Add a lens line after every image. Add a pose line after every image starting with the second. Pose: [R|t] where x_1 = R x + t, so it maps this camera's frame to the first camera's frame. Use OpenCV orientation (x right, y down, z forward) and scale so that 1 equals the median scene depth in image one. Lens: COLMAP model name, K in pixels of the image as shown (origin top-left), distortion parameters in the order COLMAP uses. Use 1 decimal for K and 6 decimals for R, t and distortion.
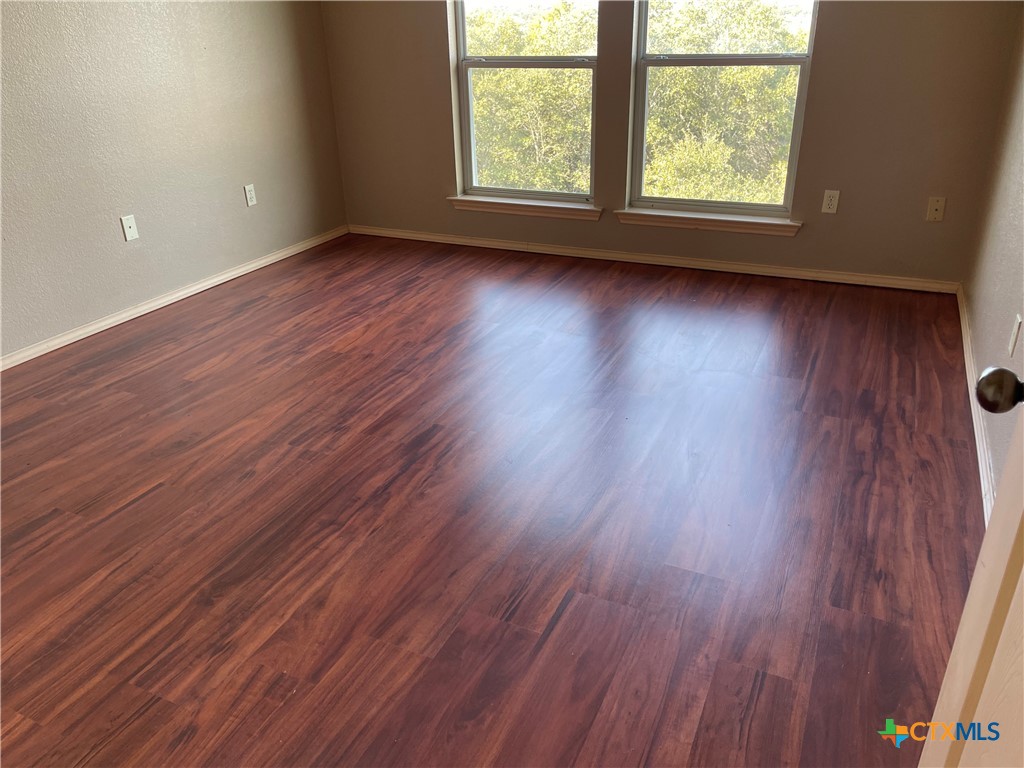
lens RADIAL K [[773.6, 0, 516.2], [0, 773.6, 388.2], [0, 0, 1]] dist [0.059772, -0.077375]
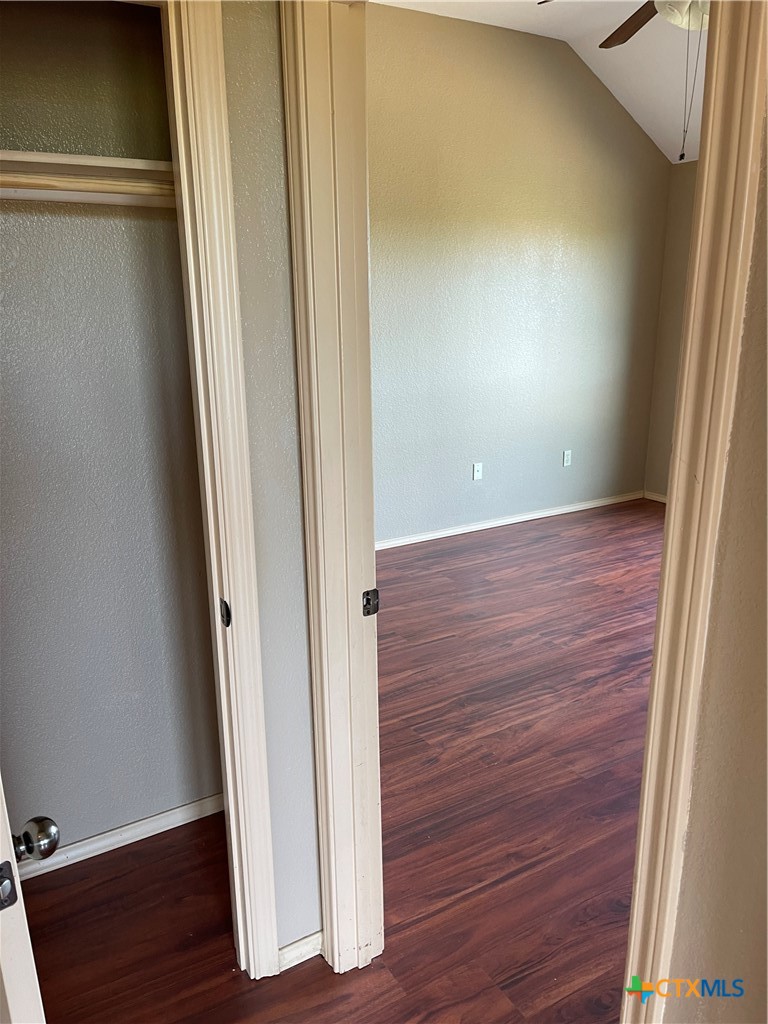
lens RADIAL K [[773.6, 0, 377.3], [0, 773.6, 521.6], [0, 0, 1]] dist [0.059772, -0.077375]
pose [[0.823655, 0.167883, -0.541672, 0.175701], [-0.249917, 0.964876, -0.080968, 0.056752], [0.509053, 0.202063, 0.836681, -0.332839]]
